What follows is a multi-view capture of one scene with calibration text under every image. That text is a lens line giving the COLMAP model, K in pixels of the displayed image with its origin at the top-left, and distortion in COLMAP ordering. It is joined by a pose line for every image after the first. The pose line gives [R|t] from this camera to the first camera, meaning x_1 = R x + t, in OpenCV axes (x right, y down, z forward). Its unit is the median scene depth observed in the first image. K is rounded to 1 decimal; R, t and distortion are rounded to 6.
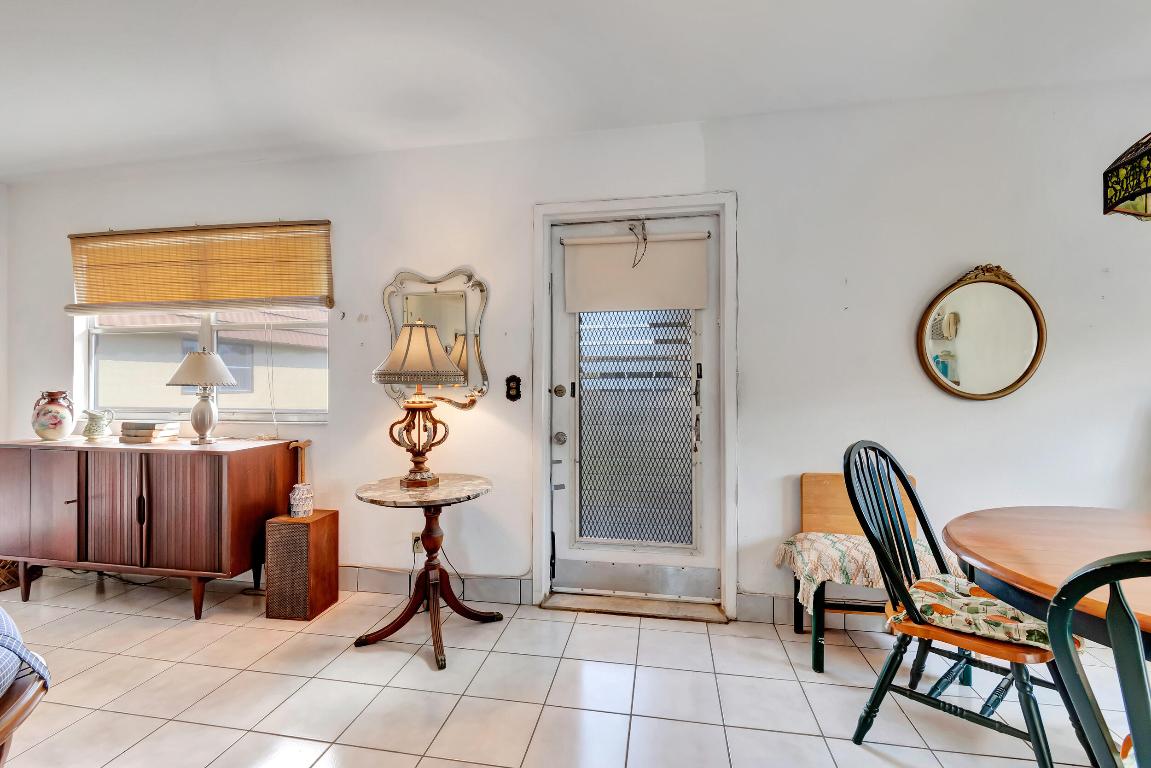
lens RADIAL K [[504.8, 0, 571.2], [0, 504.8, 385.9], [0, 0, 1]] dist [0.001331, 0.000158]
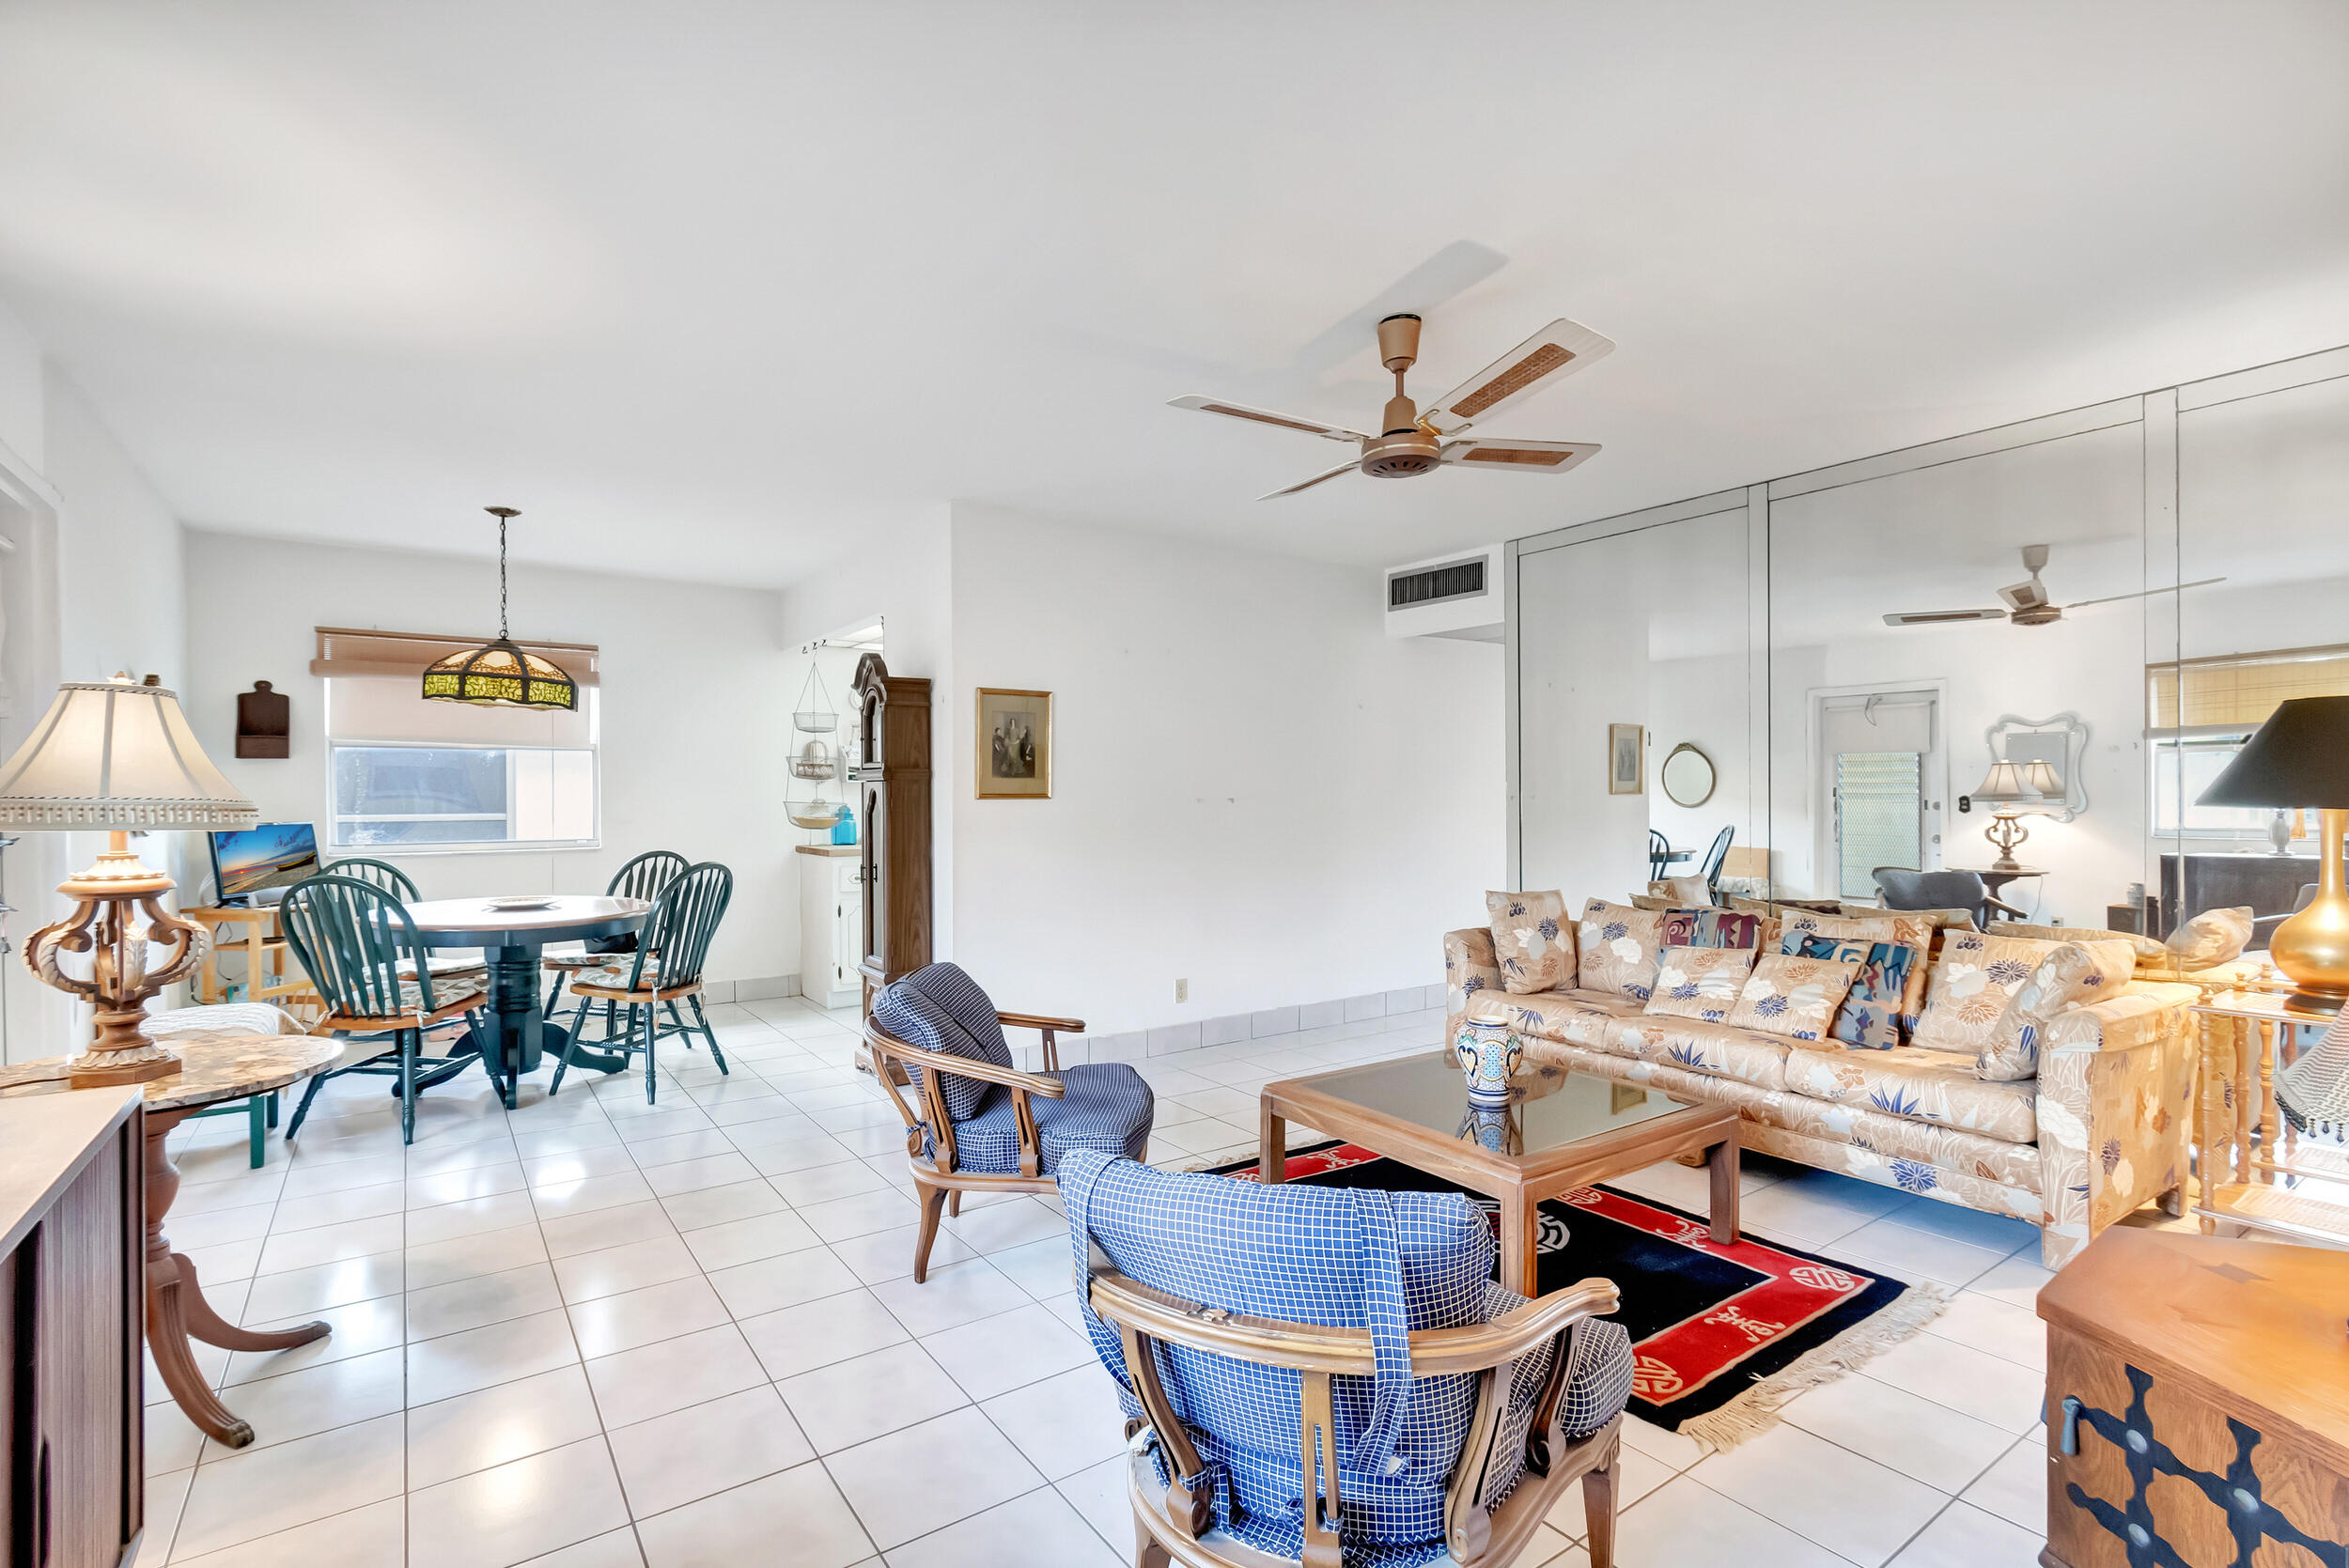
lens RADIAL K [[1069.7, 0, 1170.5], [0, 1069.7, 806.1], [0, 0, 1]] dist [0.003818, 0.000304]
pose [[-0.716675, -0.003558, 0.697399, -1.379451], [0.011020, 0.999804, 0.016426, -0.027547], [-0.697321, 0.019457, -0.716495, 0.935000]]
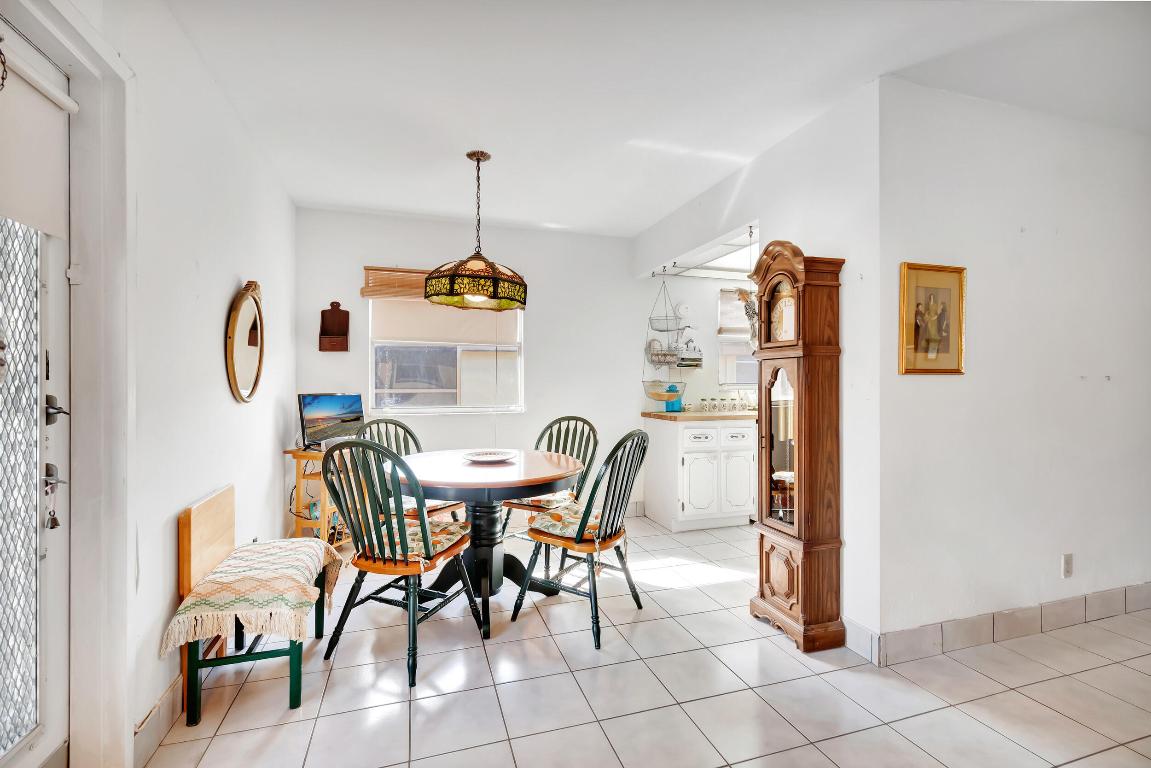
lens RADIAL K [[514.9, 0, 574.9], [0, 514.9, 377.3], [0, 0, 1]] dist [-0.000009, -0.000071]
pose [[-0.467247, 0.013601, 0.884022, -0.441031], [0.011646, 0.999890, -0.009228, -0.007194], [-0.884050, 0.005984, -0.467354, 0.767173]]
